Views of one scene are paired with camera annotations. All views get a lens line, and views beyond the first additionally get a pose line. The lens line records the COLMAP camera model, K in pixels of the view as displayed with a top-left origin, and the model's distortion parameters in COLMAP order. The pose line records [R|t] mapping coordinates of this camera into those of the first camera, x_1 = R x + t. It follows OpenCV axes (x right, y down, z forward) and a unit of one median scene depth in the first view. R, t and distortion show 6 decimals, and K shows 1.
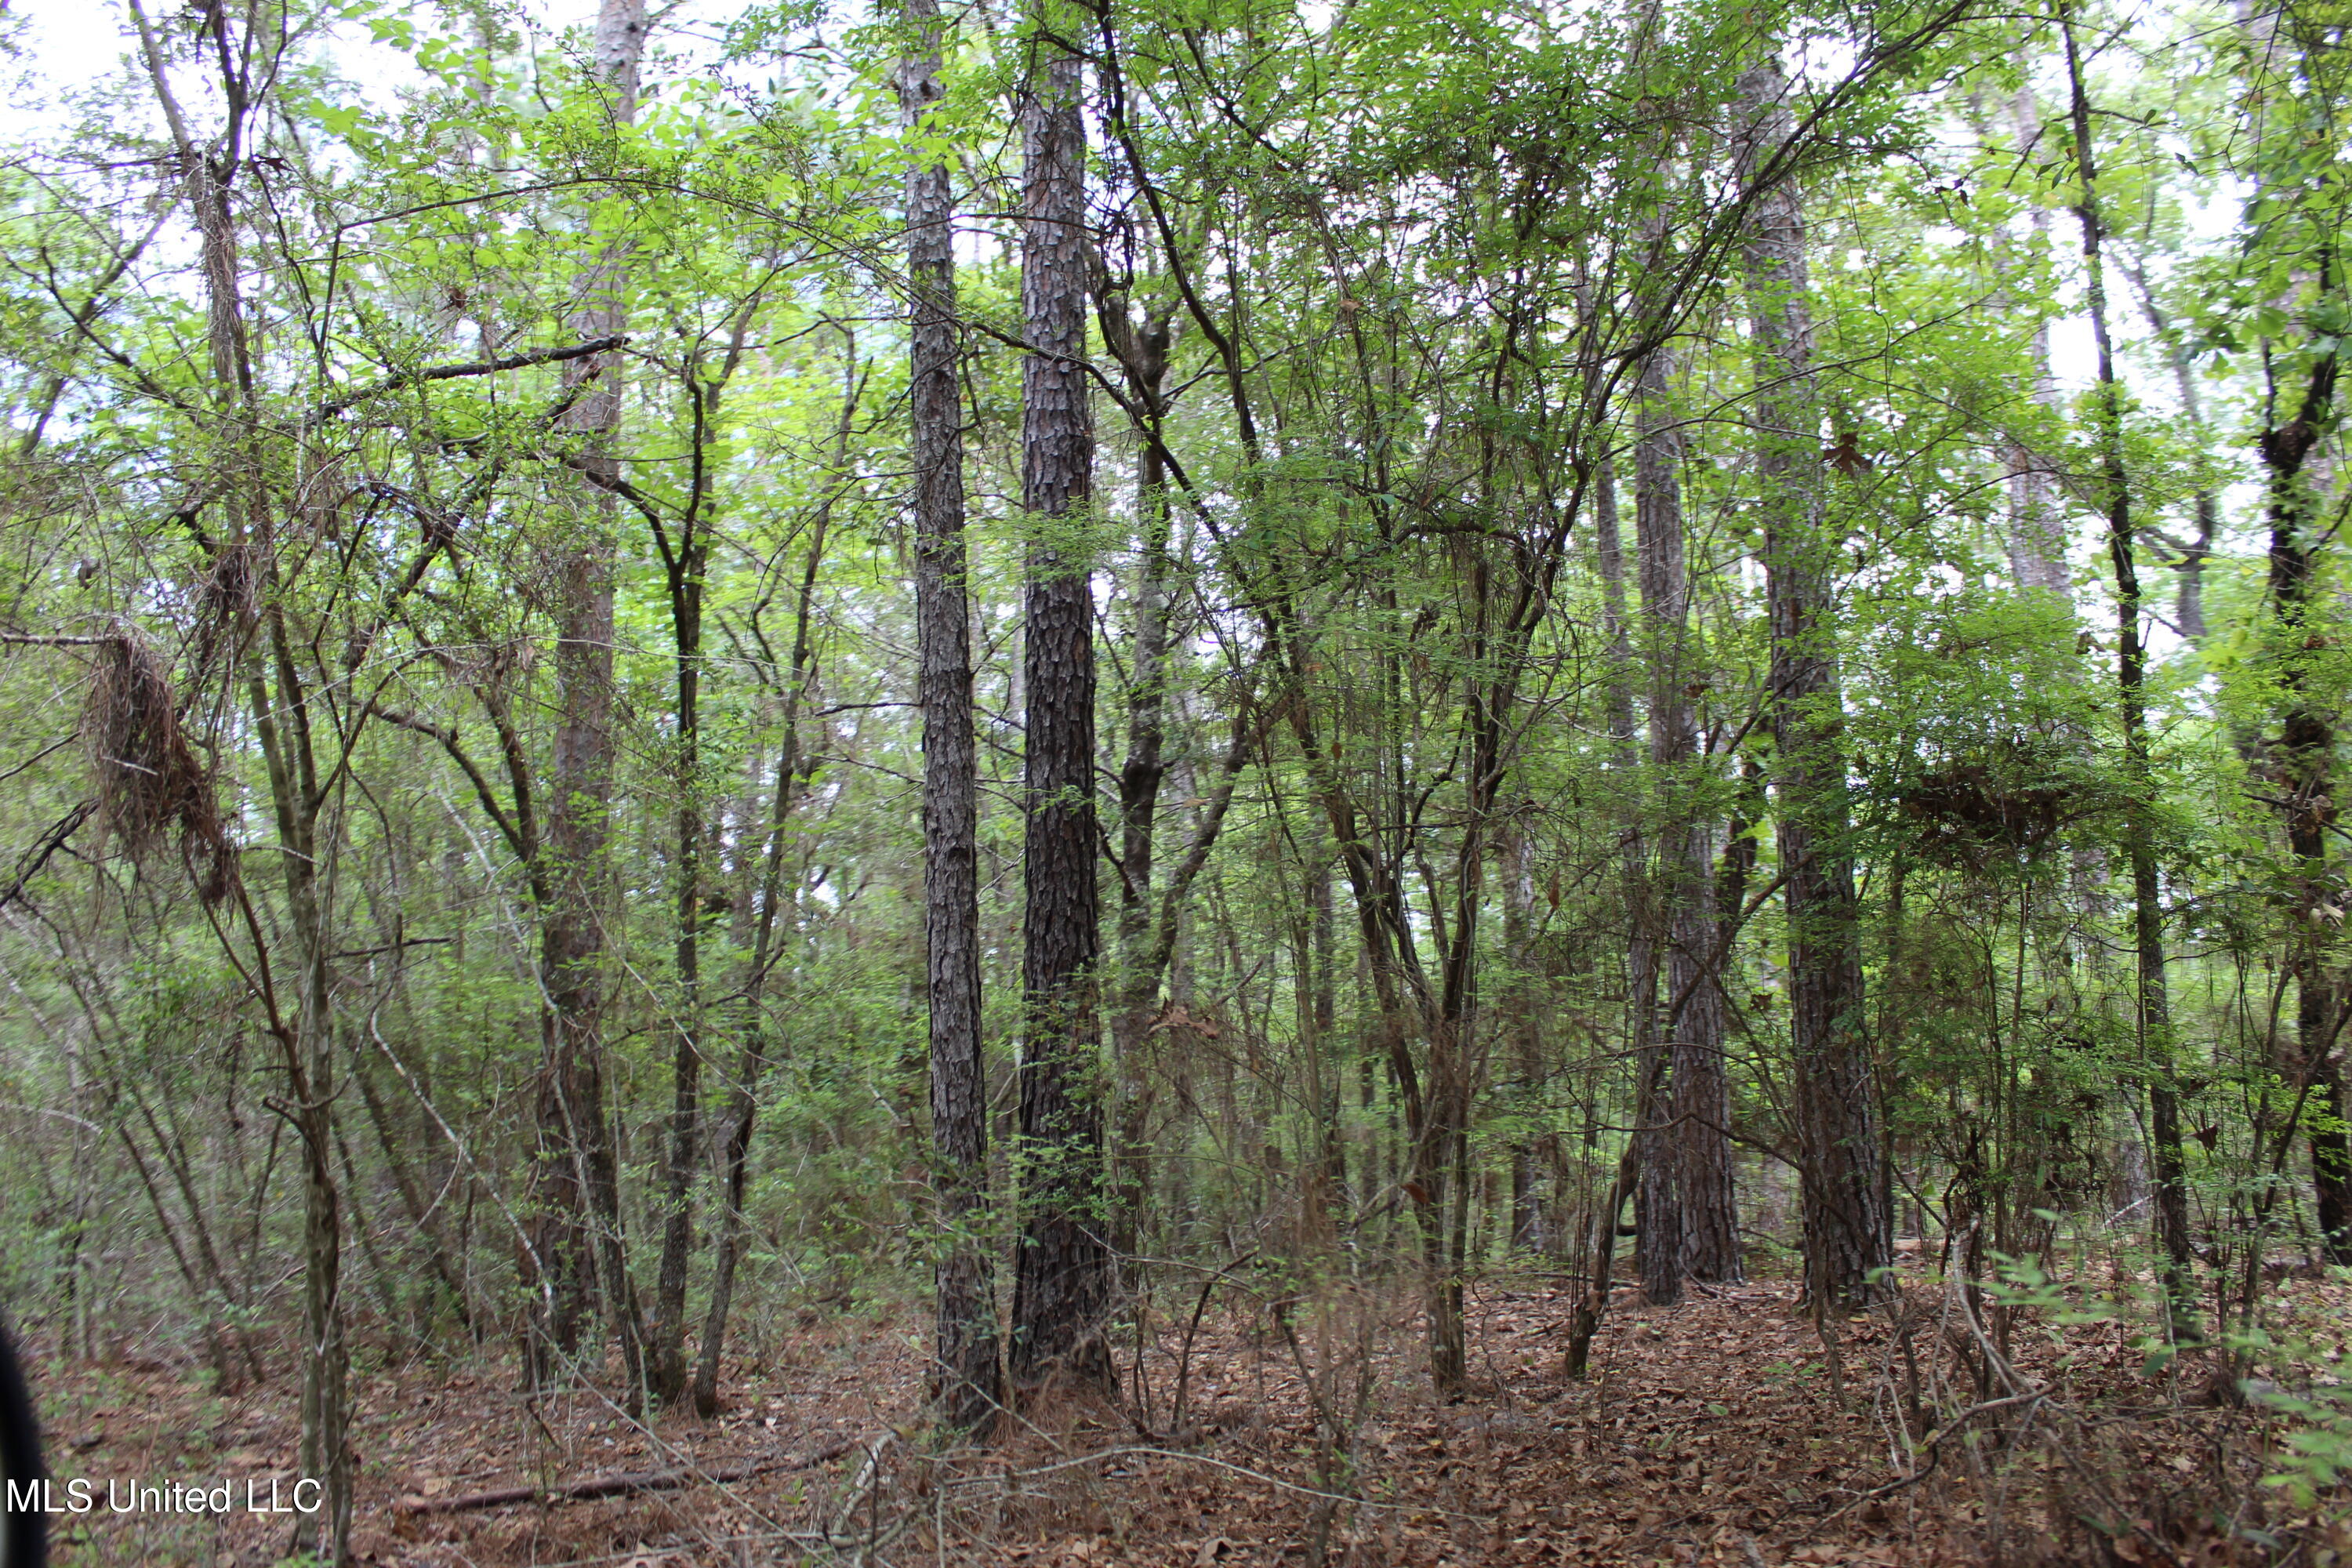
lens RADIAL K [[1949.4, 0, 1168.4], [0, 1949.4, 777.6], [0, 0, 1]] dist [-0.164679, 0.137137]
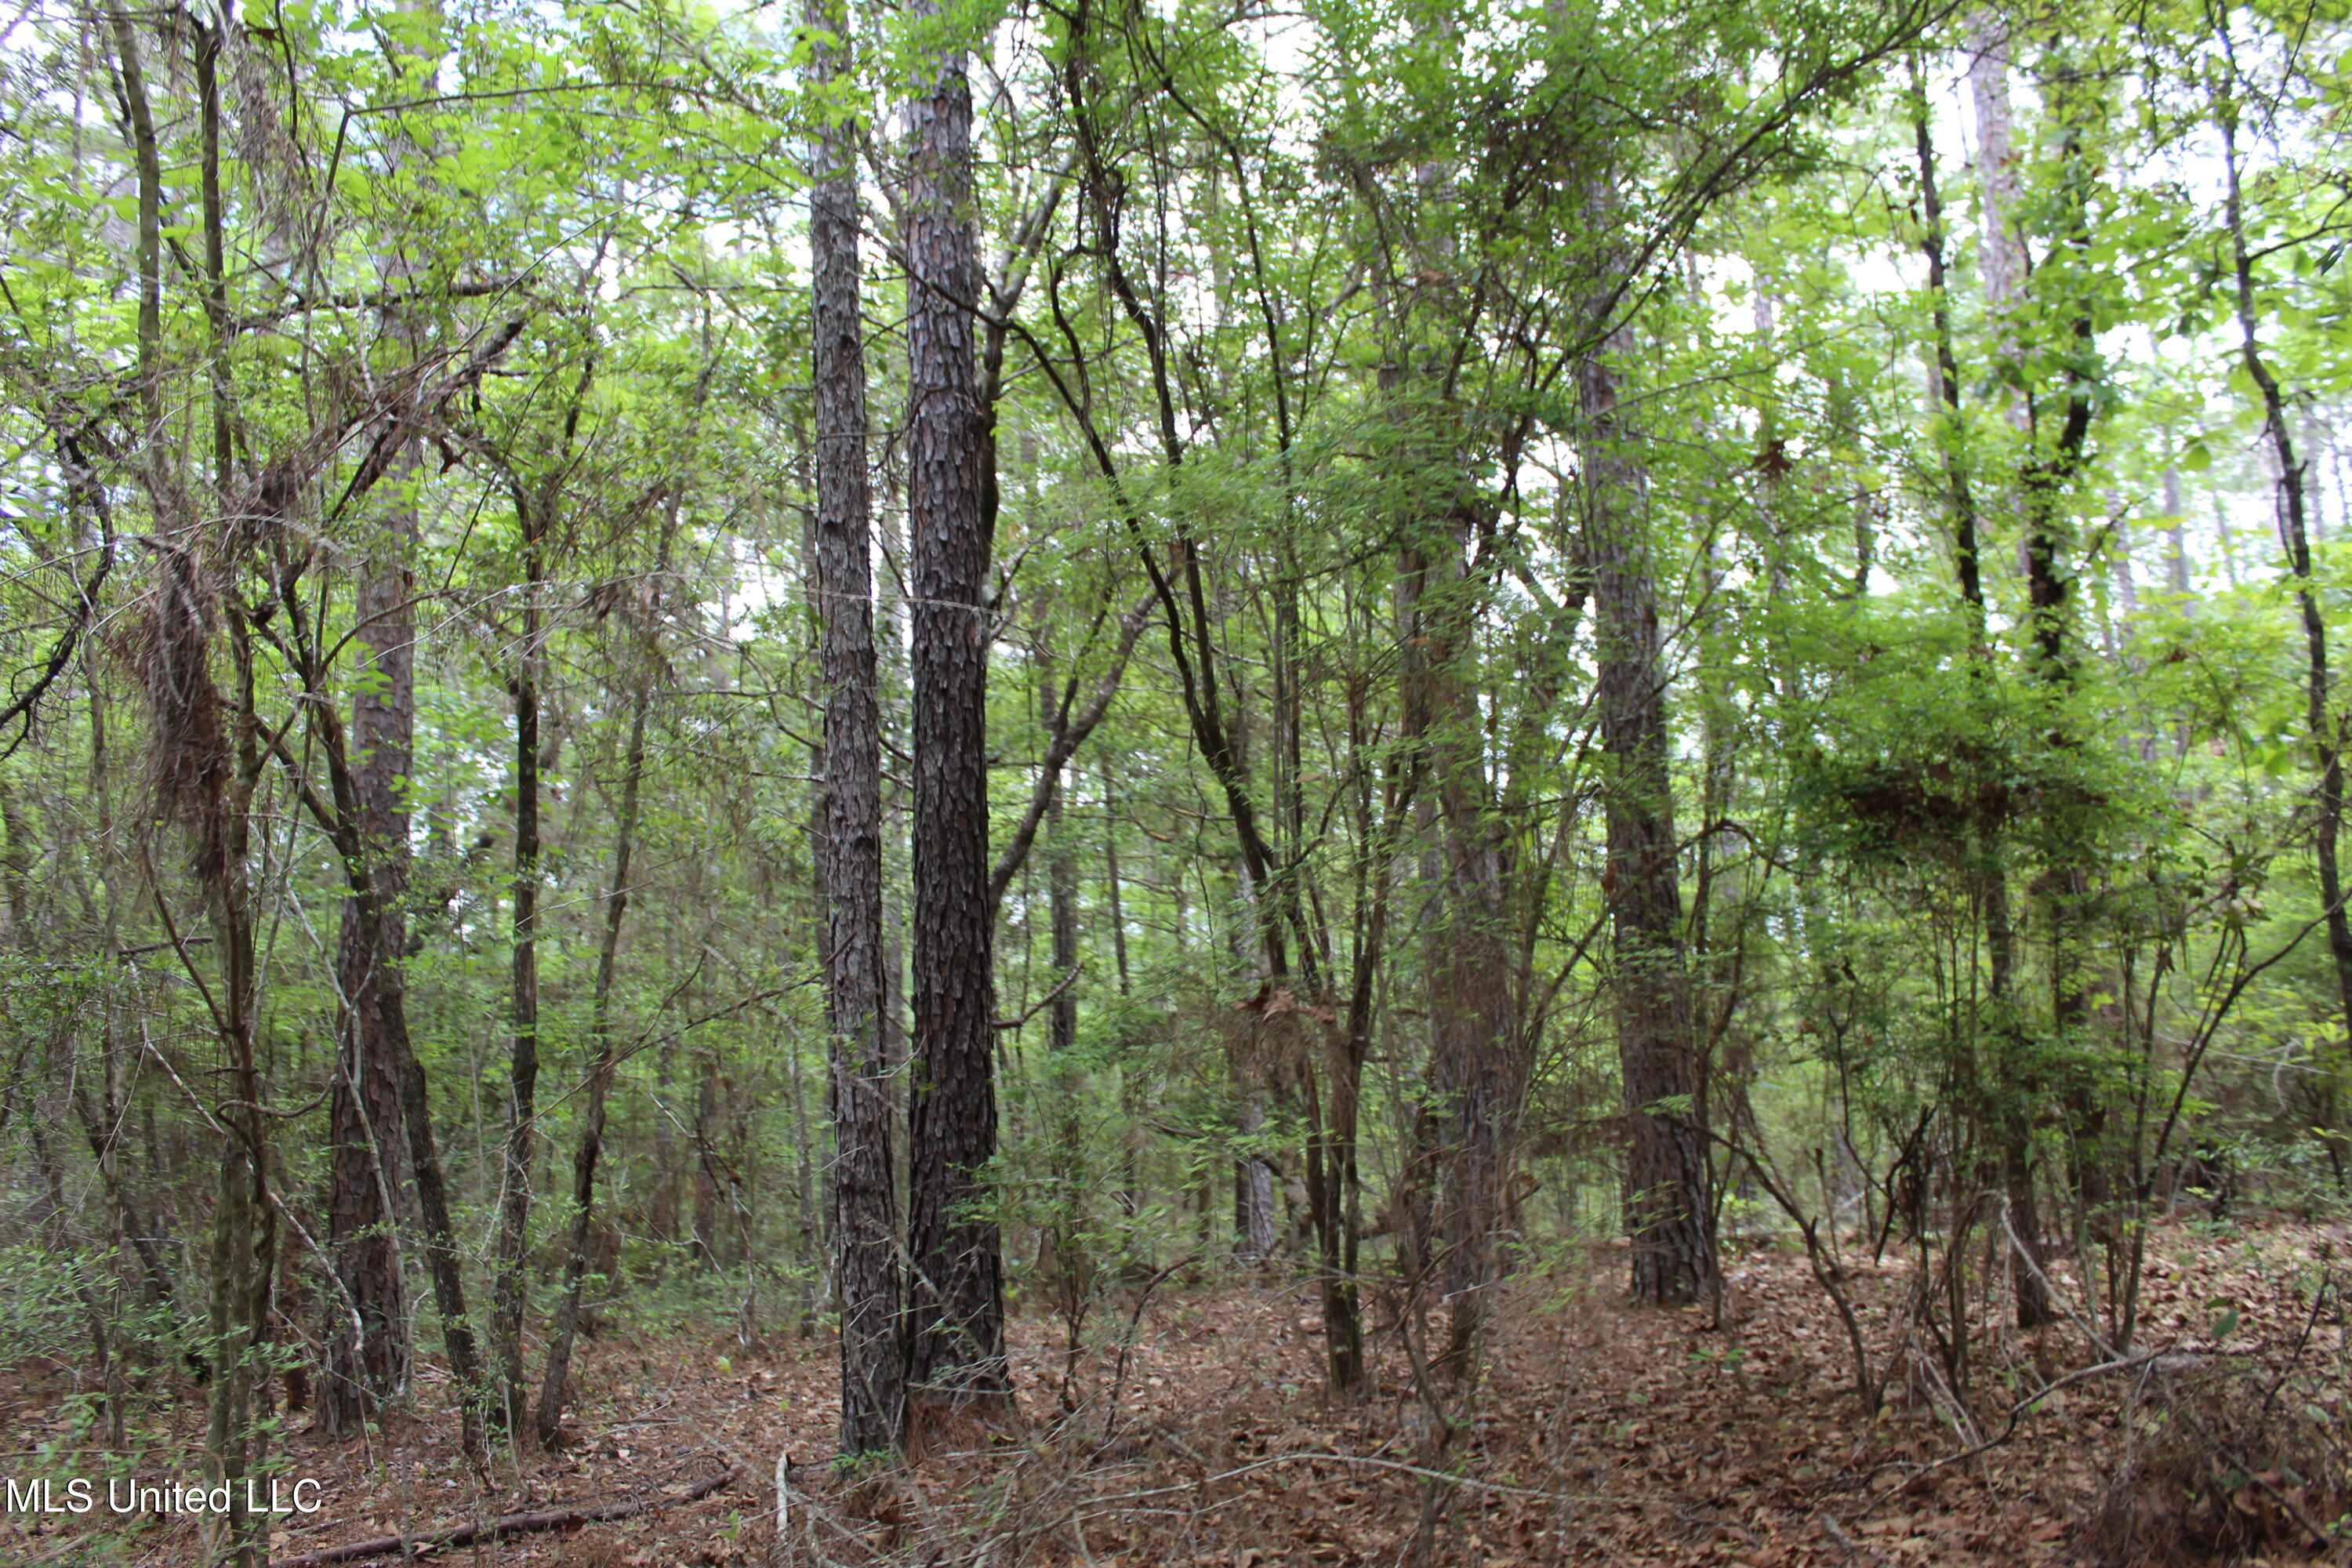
lens RADIAL K [[1949.4, 0, 1168.4], [0, 1949.4, 777.6], [0, 0, 1]] dist [-0.164679, 0.137137]
pose [[0.982989, 0.014961, 0.183052, -0.124784], [-0.013677, 0.999872, -0.008276, 0.011601], [-0.183153, 0.005632, 0.983068, 0.038400]]
